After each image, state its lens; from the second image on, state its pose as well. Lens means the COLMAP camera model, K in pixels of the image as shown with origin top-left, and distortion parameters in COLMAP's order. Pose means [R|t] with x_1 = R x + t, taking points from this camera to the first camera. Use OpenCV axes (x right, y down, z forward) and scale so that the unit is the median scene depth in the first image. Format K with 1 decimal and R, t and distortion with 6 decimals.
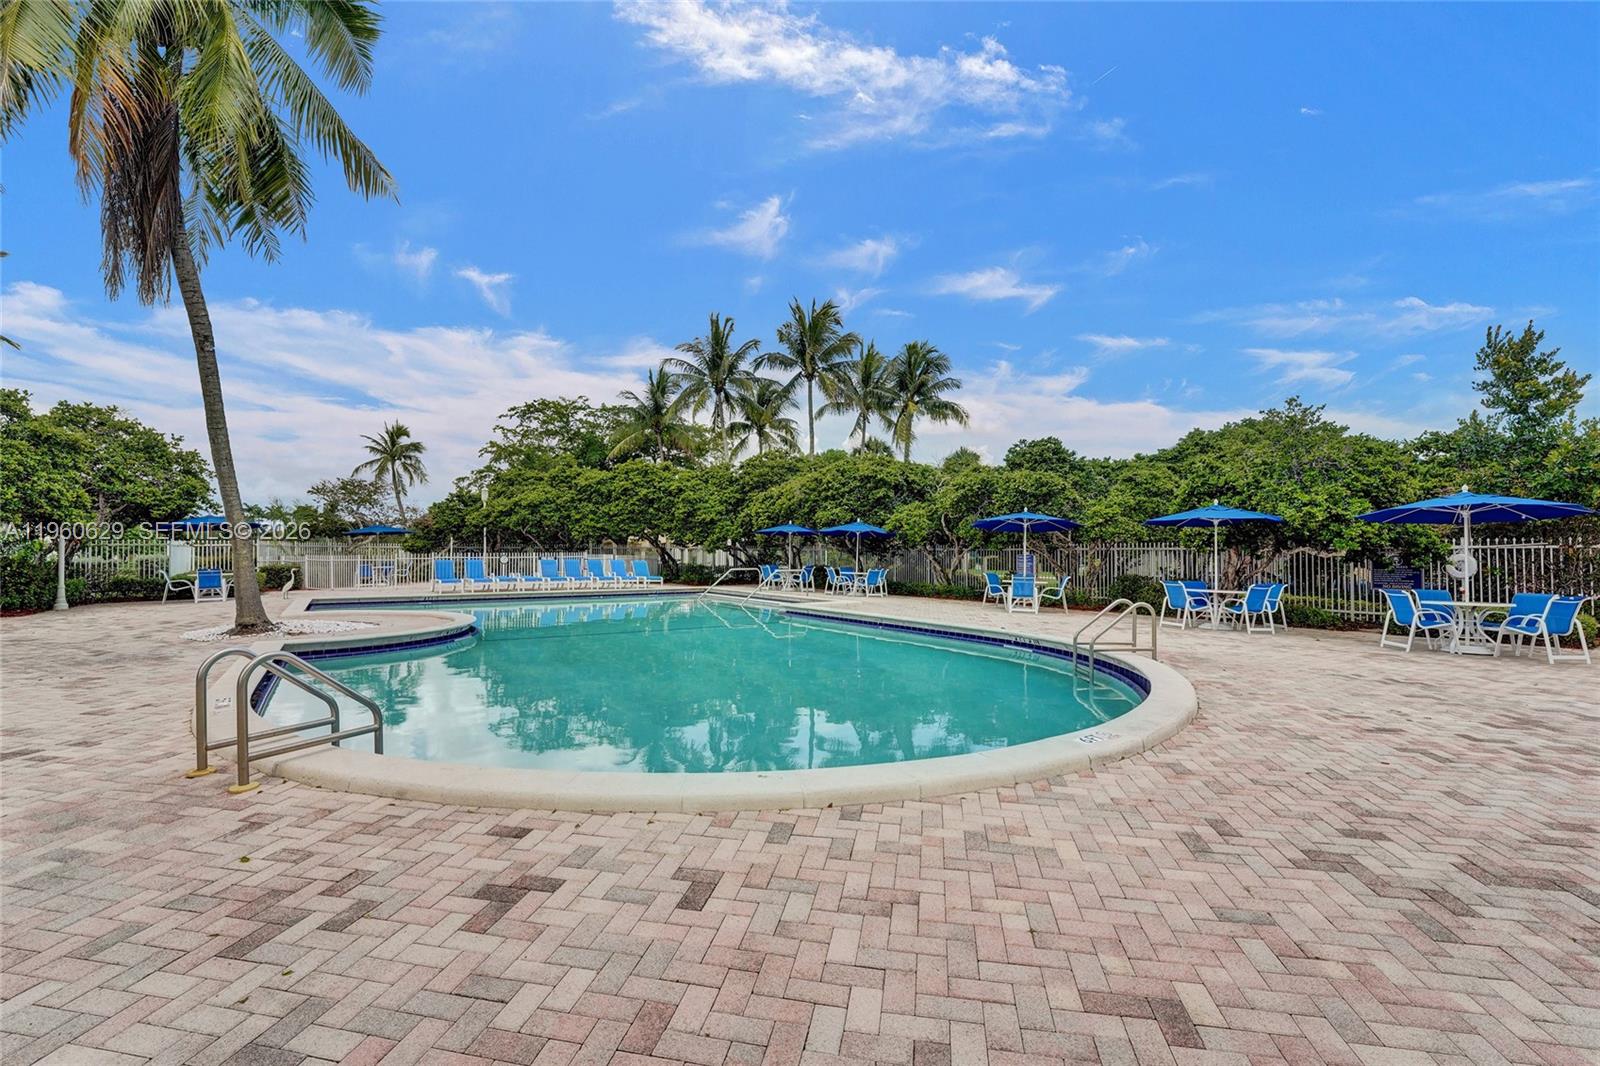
lens RADIAL K [[685.8, 0, 800.0], [0, 685.8, 533.0], [0, 0, 1]] dist [-0.026757, 0.000258]
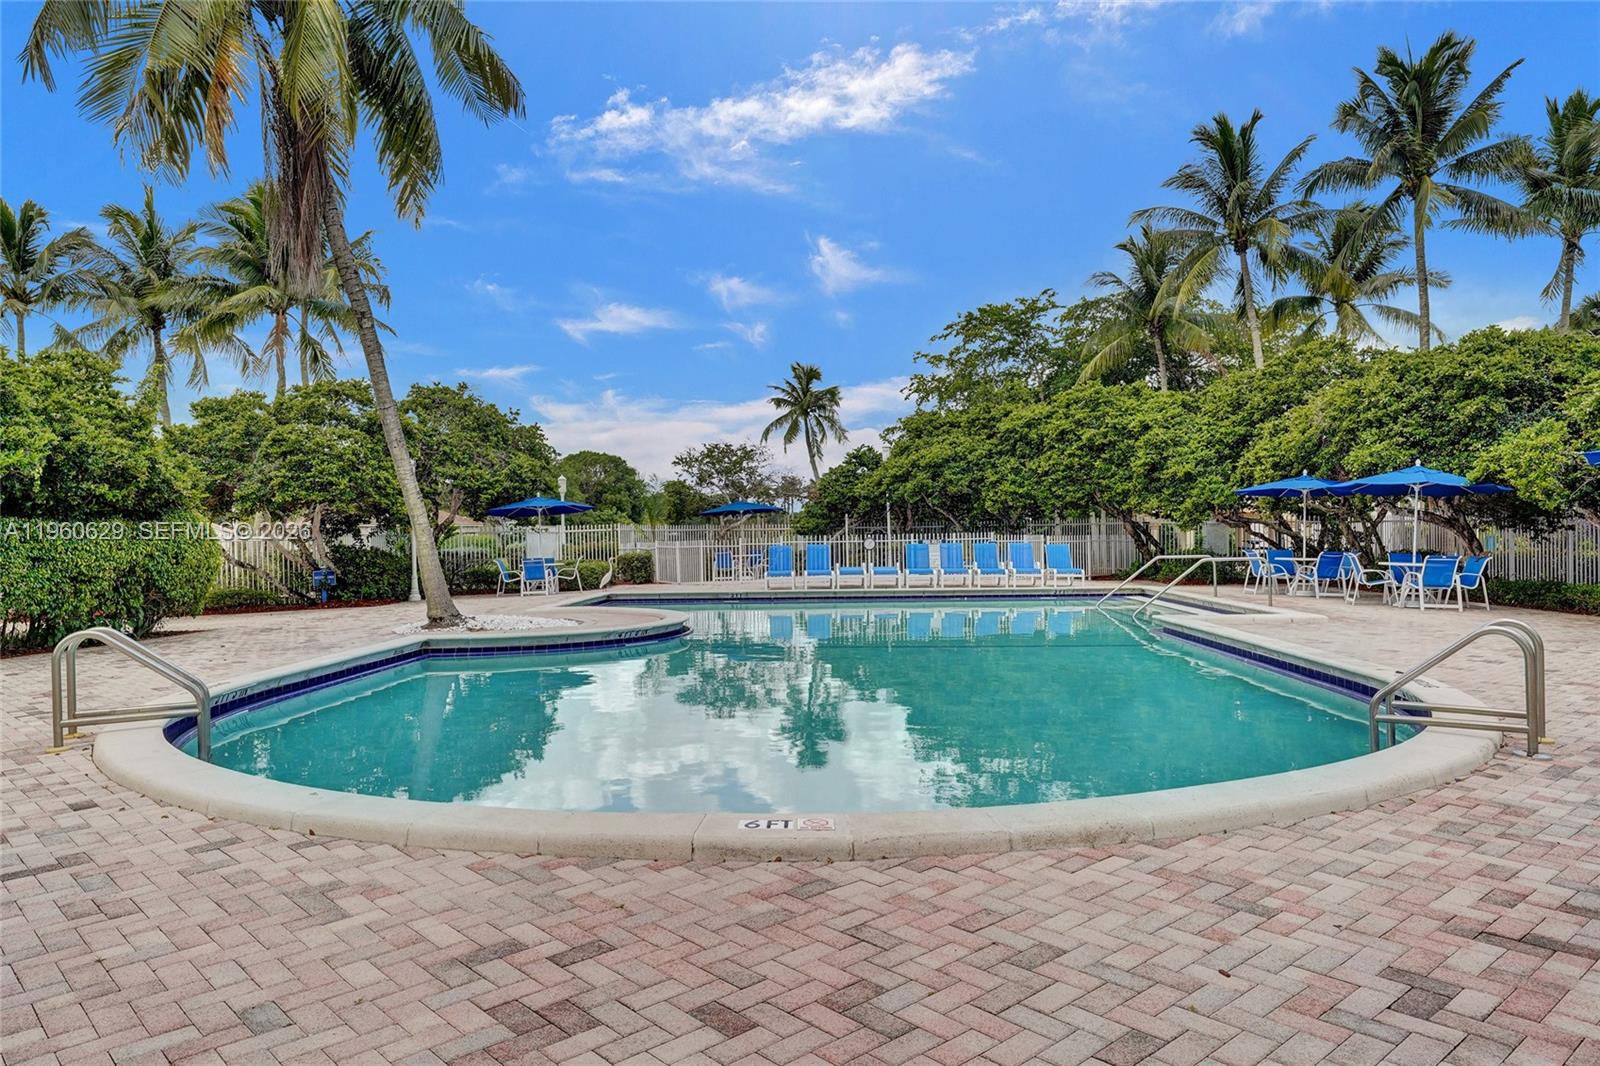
lens RADIAL K [[1093.0, 0, 800.0], [0, 1093.0, 533.0], [0, 0, 1]] dist [0.023795, -0.000999]
pose [[0.799924, -0.014890, -0.599916, 0.185232], [0.032771, 0.999284, 0.018894, 0.003116], [0.599205, -0.034774, 0.799840, 0.039343]]
